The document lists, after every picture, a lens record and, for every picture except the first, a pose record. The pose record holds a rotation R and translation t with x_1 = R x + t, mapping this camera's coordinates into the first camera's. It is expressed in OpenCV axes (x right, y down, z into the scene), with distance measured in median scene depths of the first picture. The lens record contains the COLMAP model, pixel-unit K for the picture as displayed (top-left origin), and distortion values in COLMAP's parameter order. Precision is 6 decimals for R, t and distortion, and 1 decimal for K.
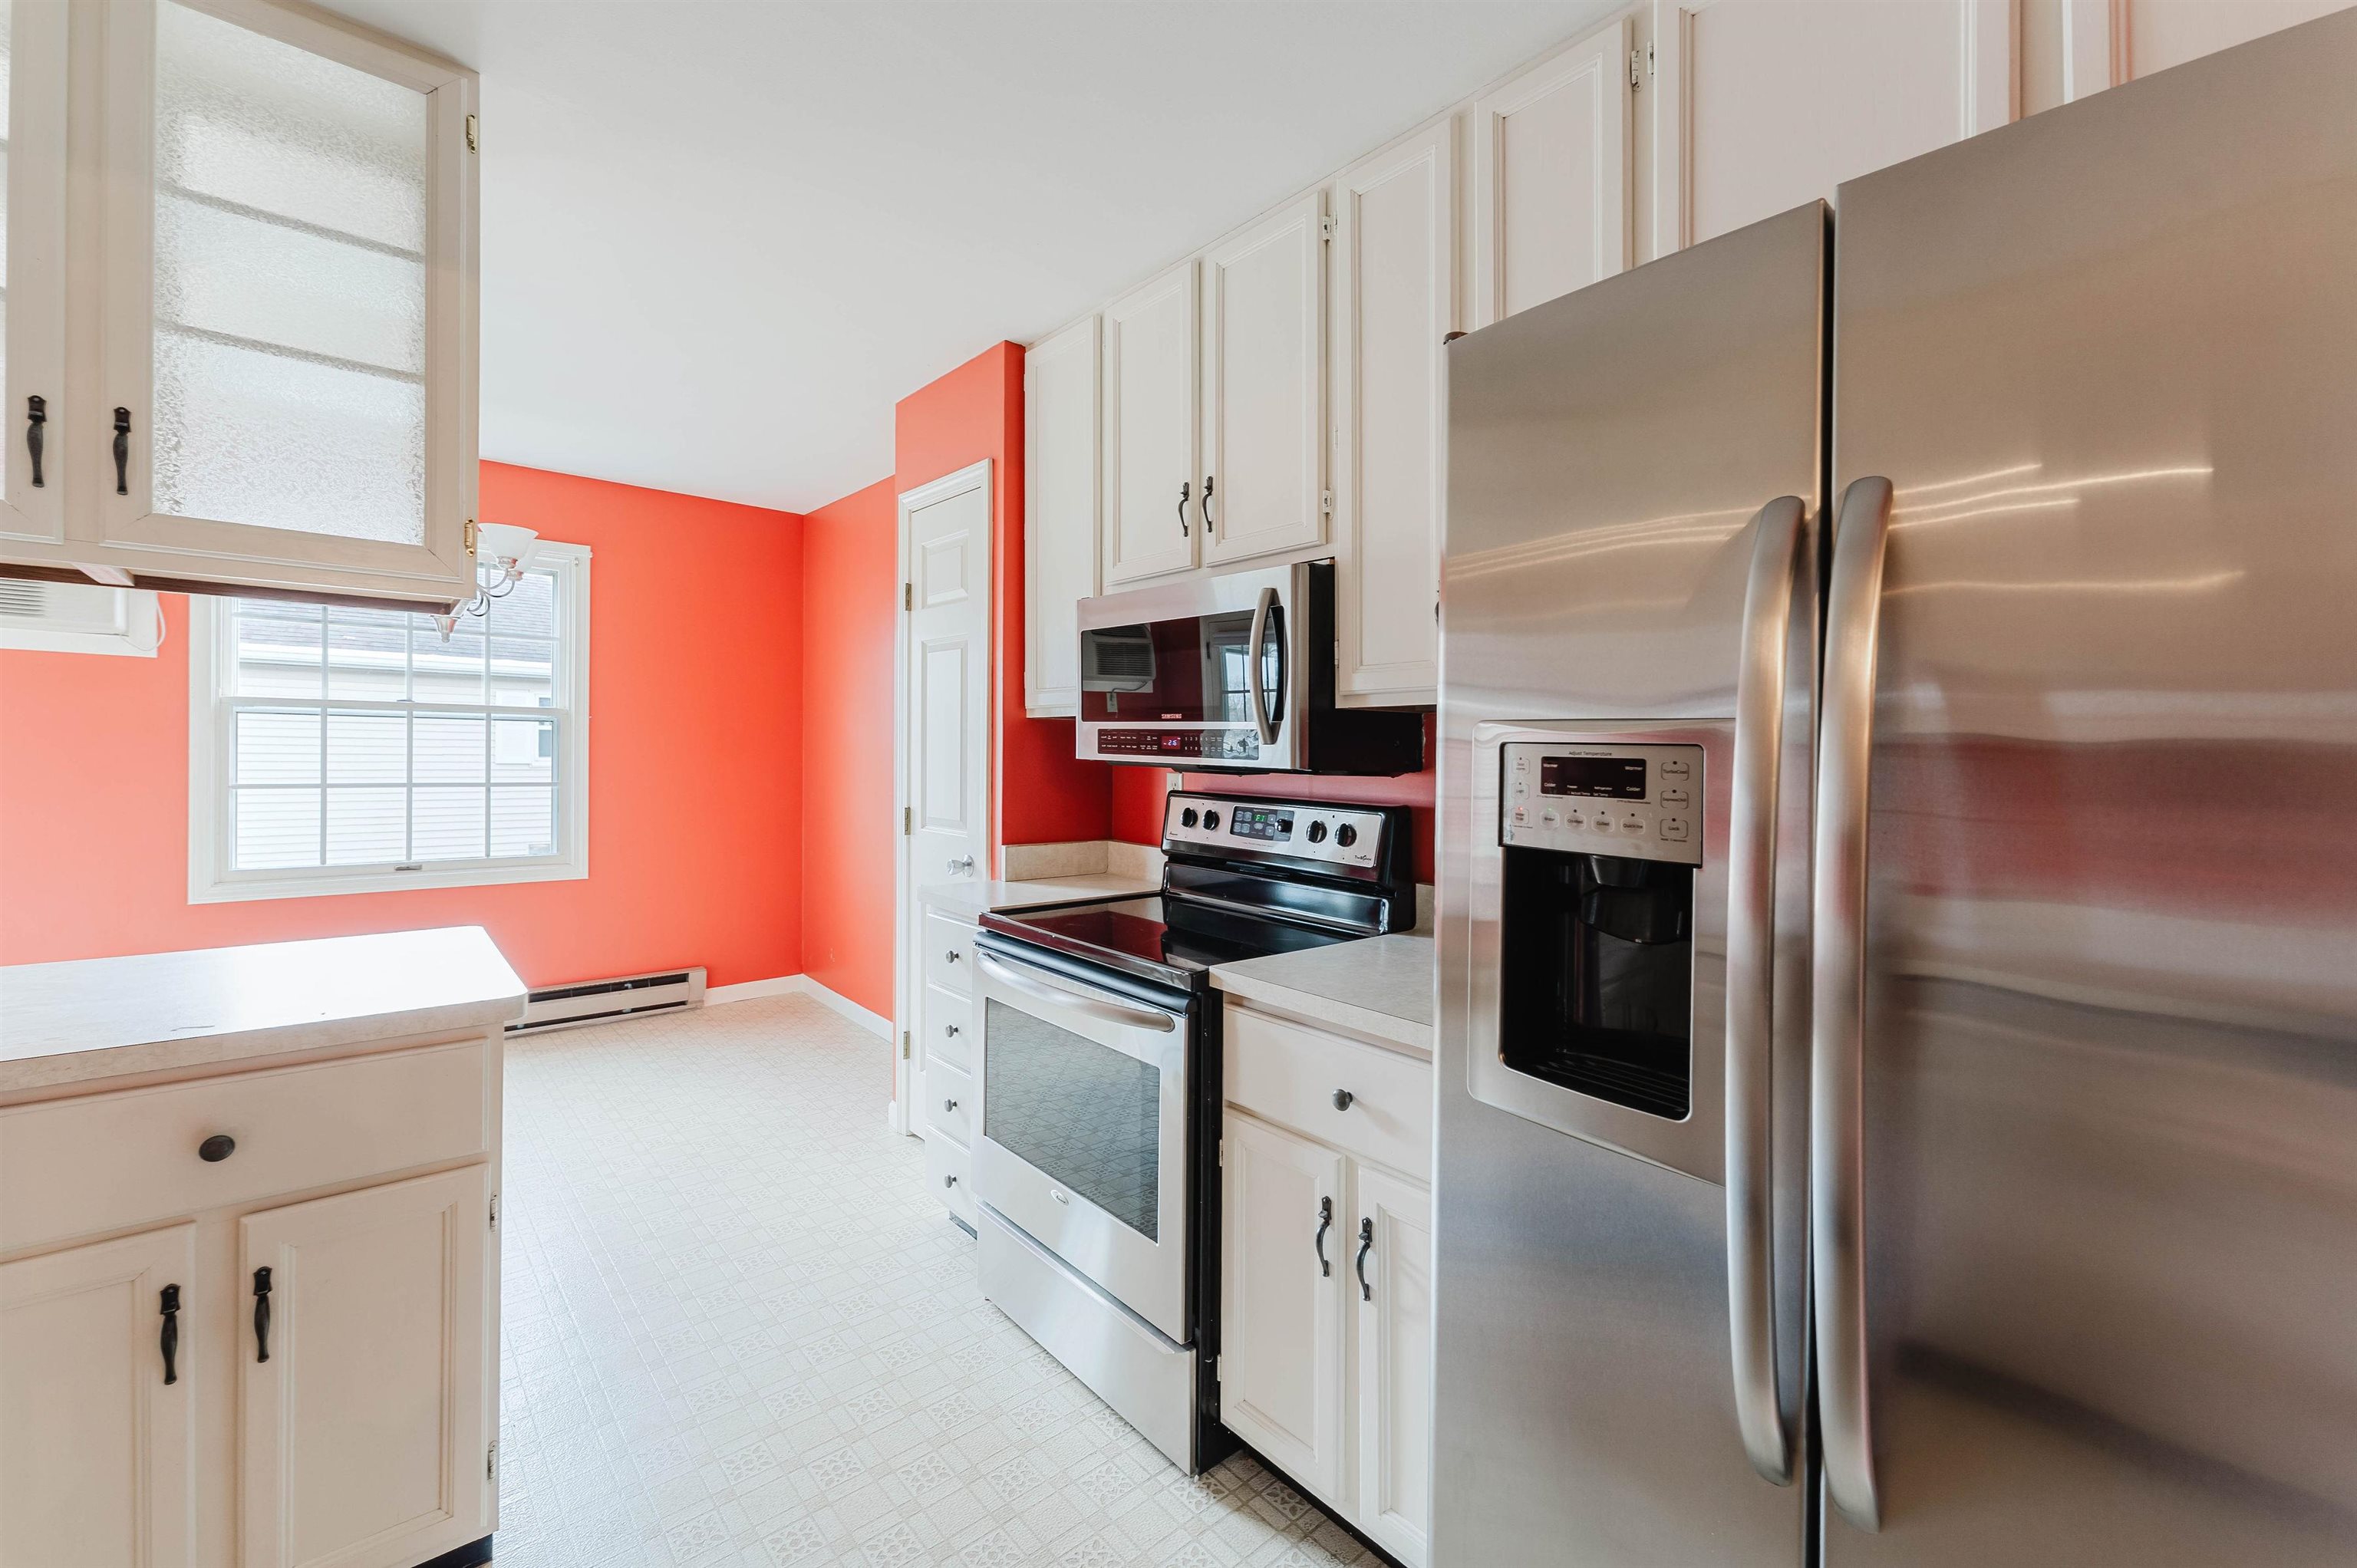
lens RADIAL K [[962.6, 0, 1182.5], [0, 962.6, 757.5], [0, 0, 1]] dist [-0.000761, -0.000274]
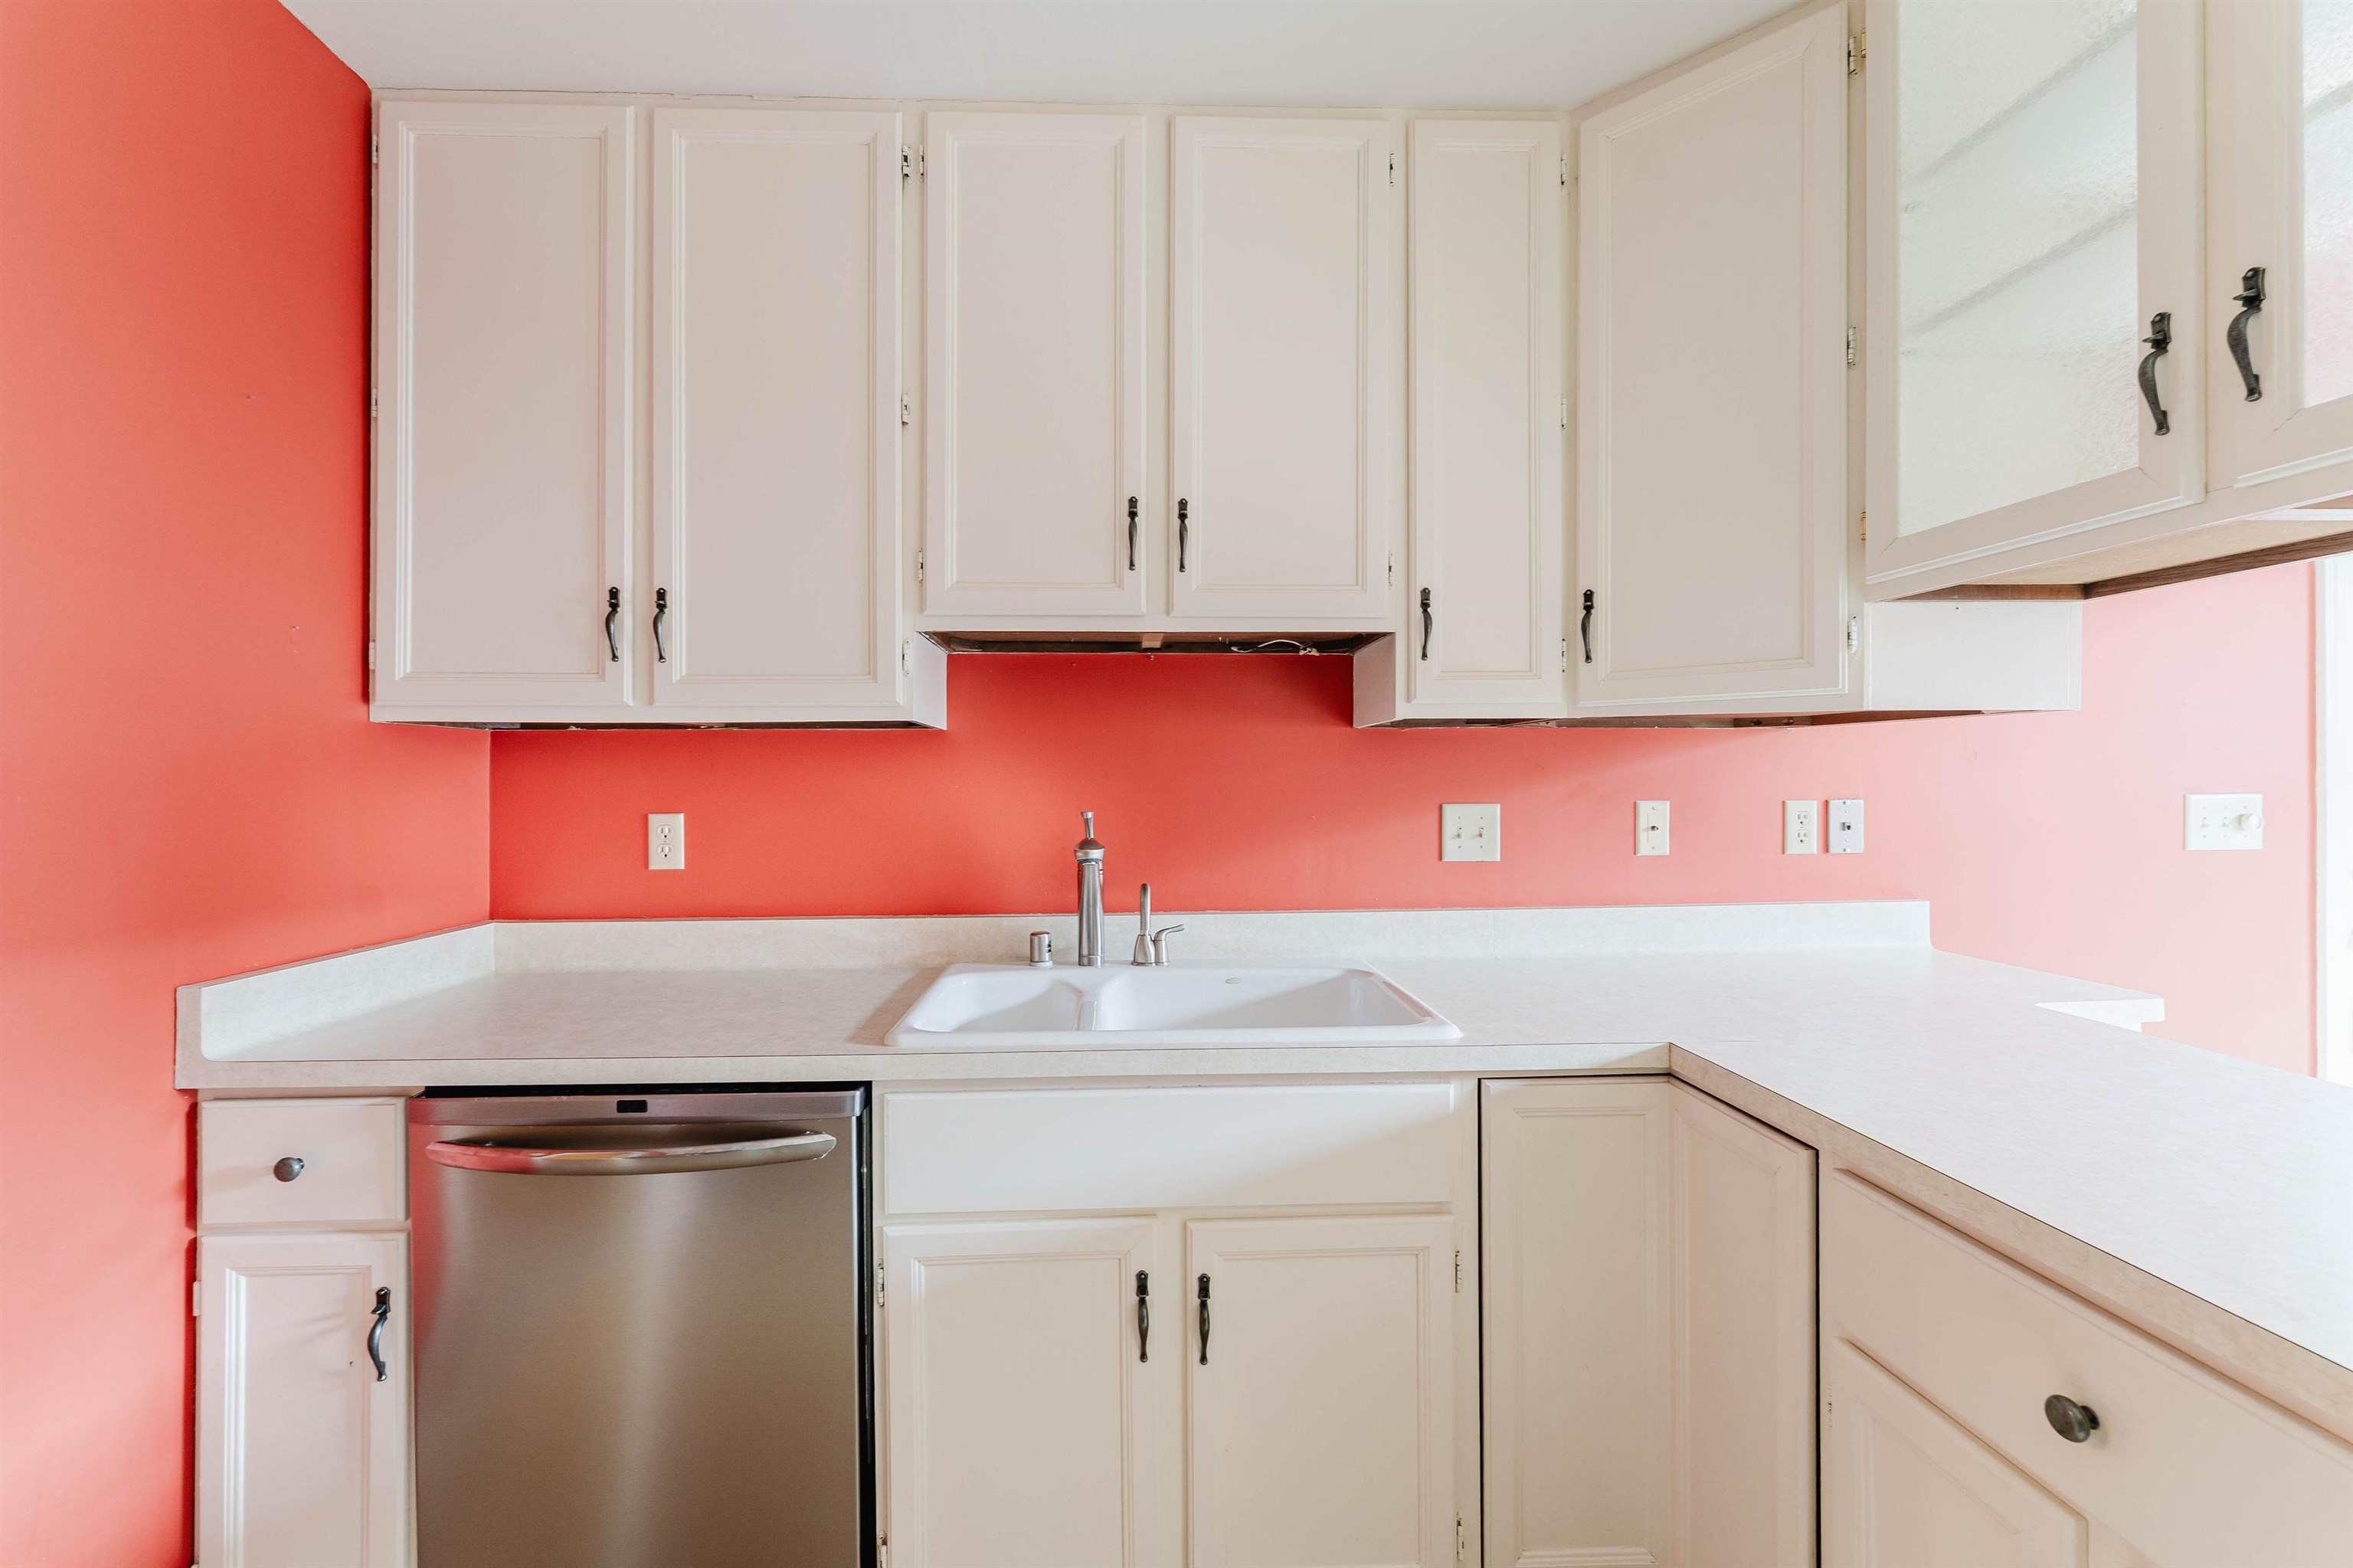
lens RADIAL K [[957.0, 0, 1150.7], [0, 957.0, 781.6], [0, 0, 1]] dist [-0.000187, -0.000317]
pose [[-0.634259, -0.009978, -0.773057, -0.068050], [-0.010343, 0.999937, -0.004421, -0.001375], [0.773052, 0.005192, -0.634322, 0.500390]]
